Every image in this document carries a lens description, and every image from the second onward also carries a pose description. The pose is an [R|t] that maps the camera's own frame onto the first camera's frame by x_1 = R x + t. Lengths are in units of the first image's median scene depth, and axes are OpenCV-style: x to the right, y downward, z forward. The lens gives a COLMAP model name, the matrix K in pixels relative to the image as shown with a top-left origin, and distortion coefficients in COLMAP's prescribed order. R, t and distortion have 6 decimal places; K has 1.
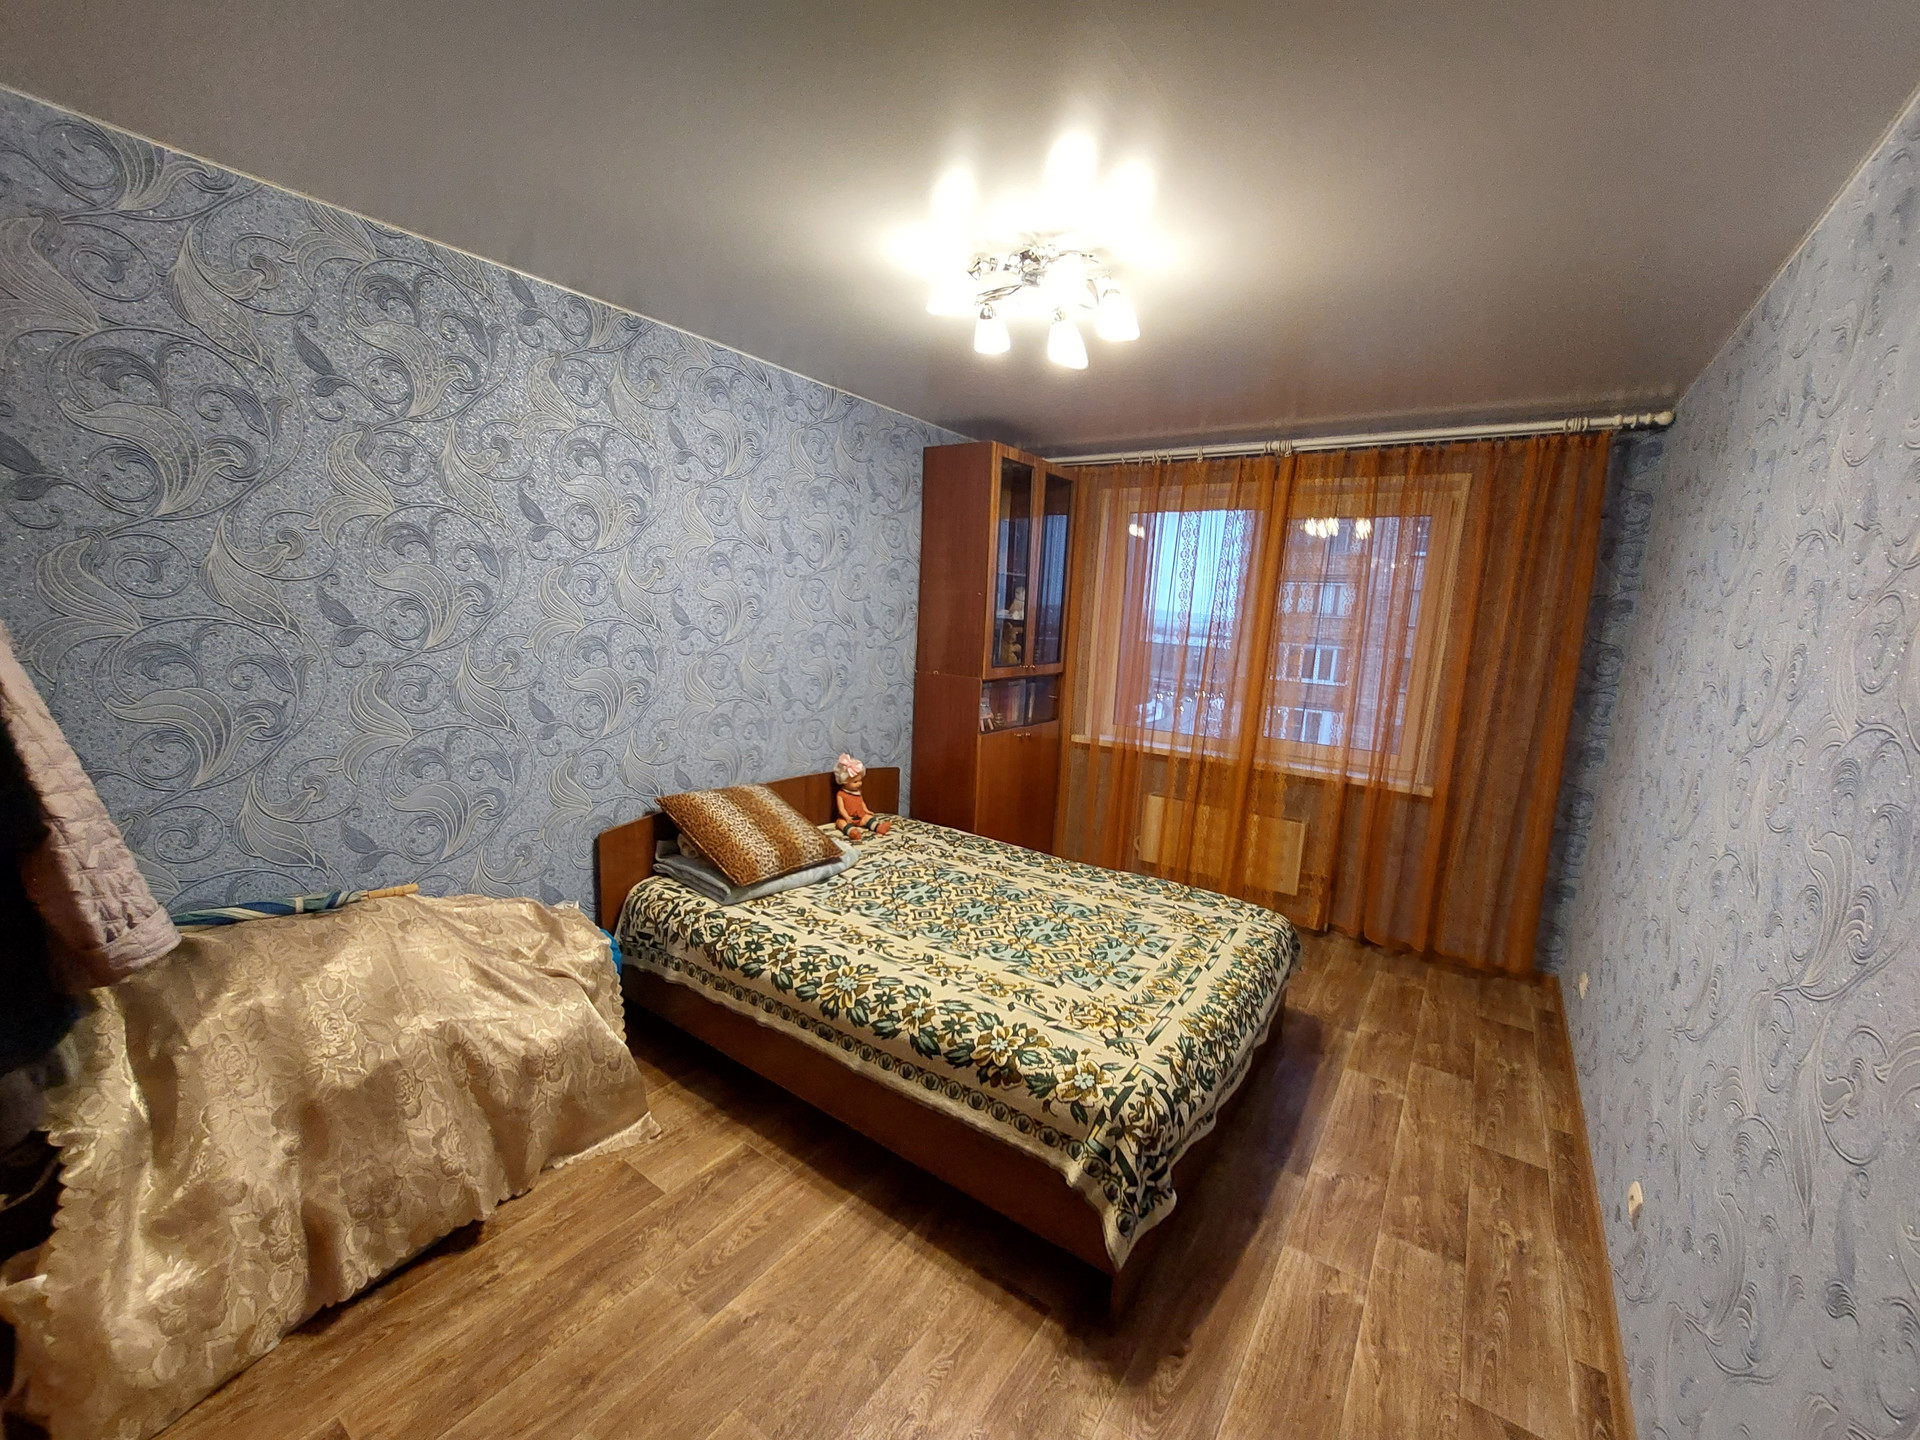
lens RADIAL K [[762.5, 0, 944.3], [0, 762.5, 720.9], [0, 0, 1]] dist [-0.026602, 0.000503]
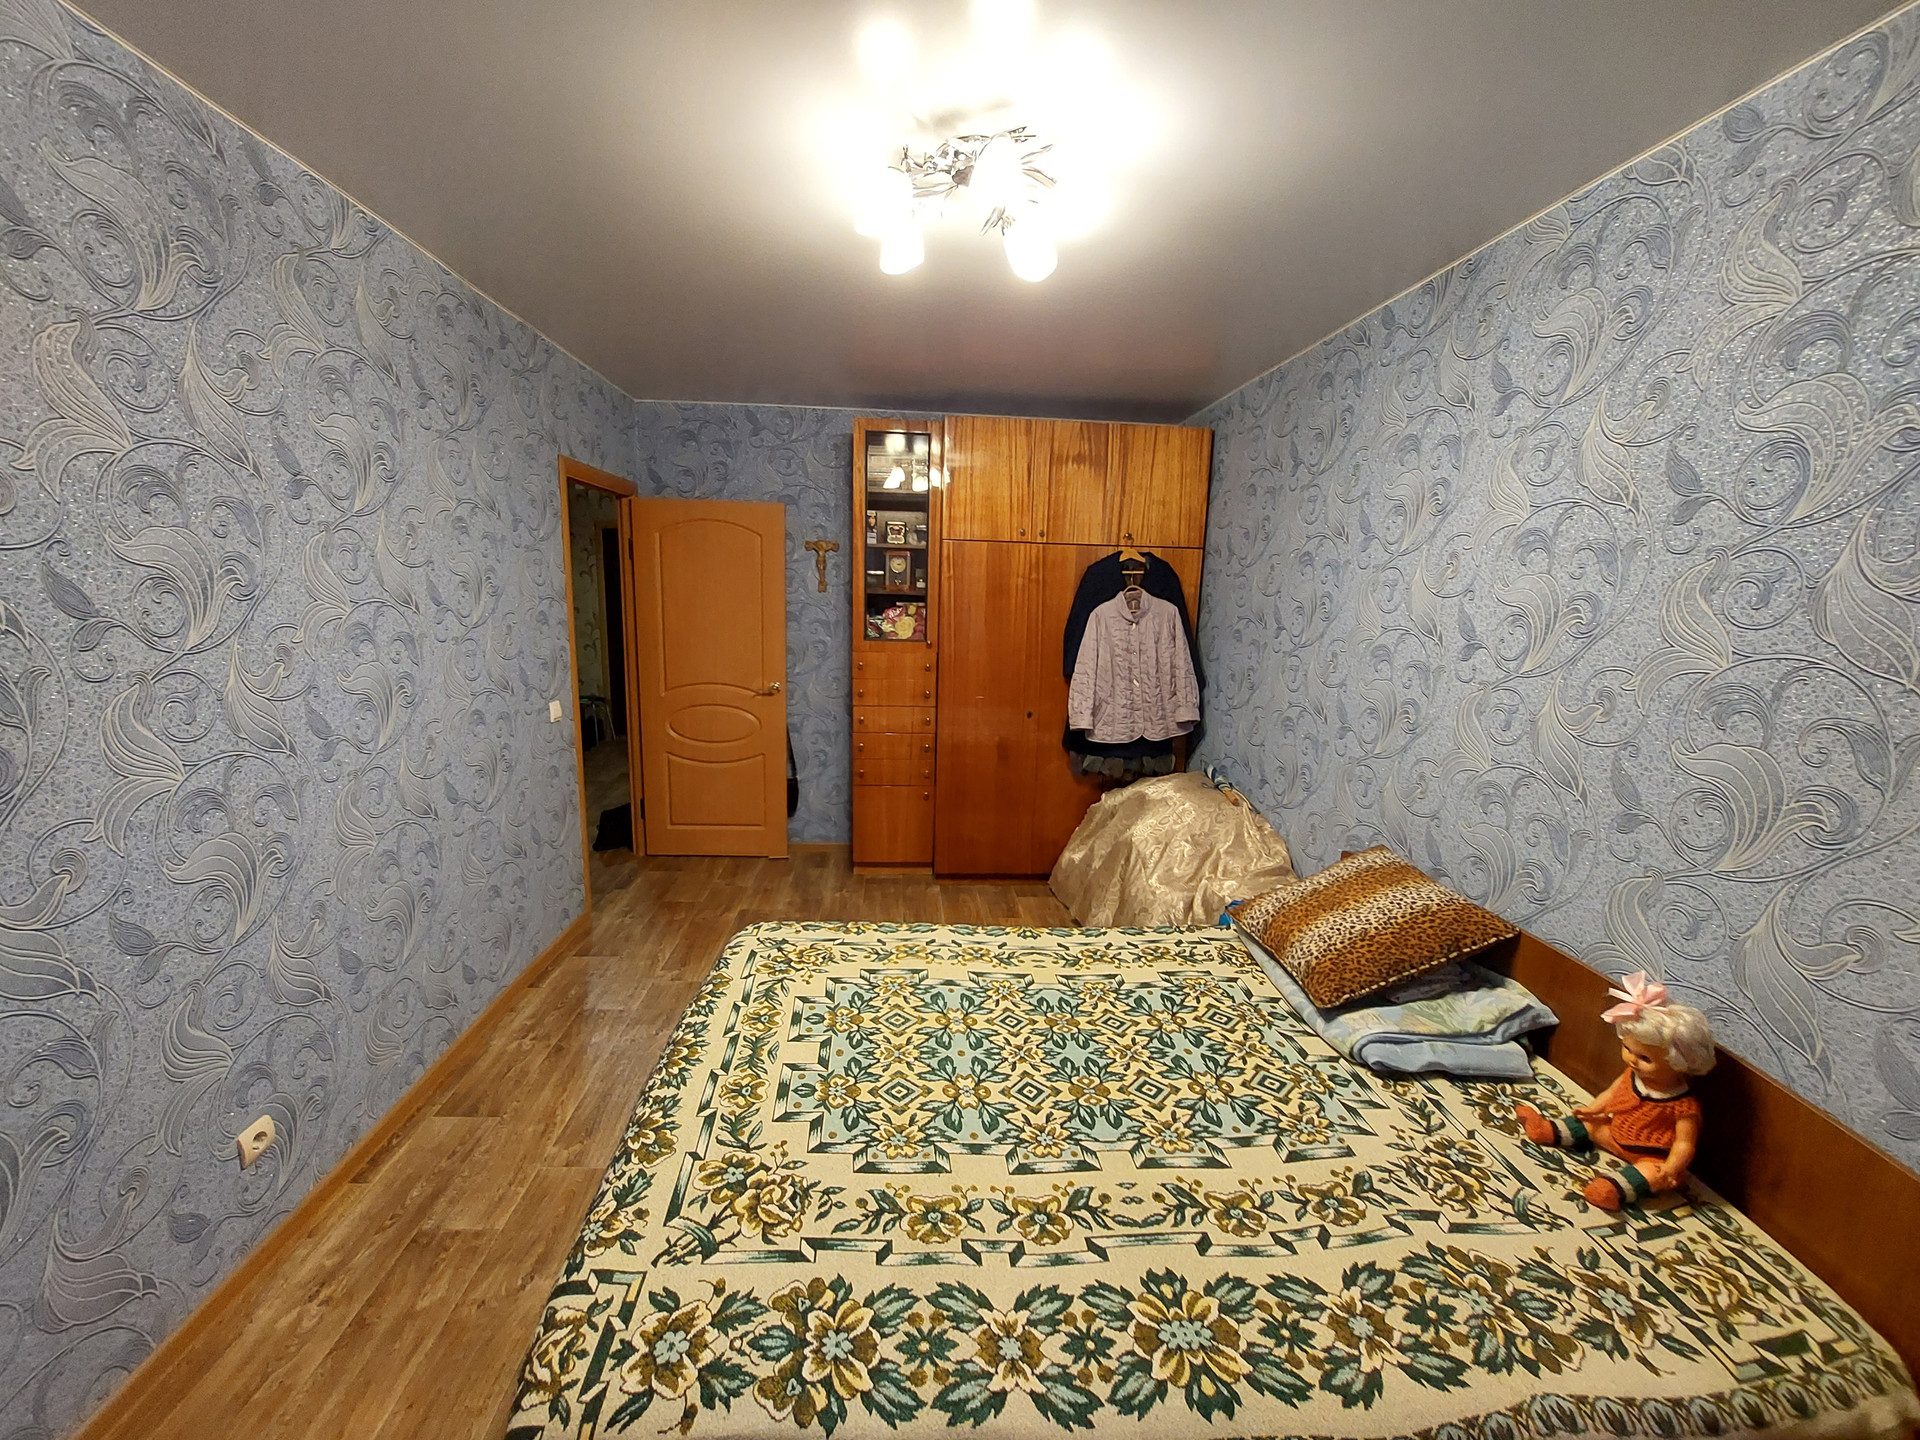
lens RADIAL K [[762.5, 0, 948.9], [0, 762.5, 712.1], [0, 0, 1]] dist [-0.026602, 0.000503]
pose [[-0.769672, 0.030868, -0.637692, 0.551173], [-0.161292, 0.957029, 0.241000, -0.172426], [0.617729, 0.288346, -0.731620, 1.388967]]
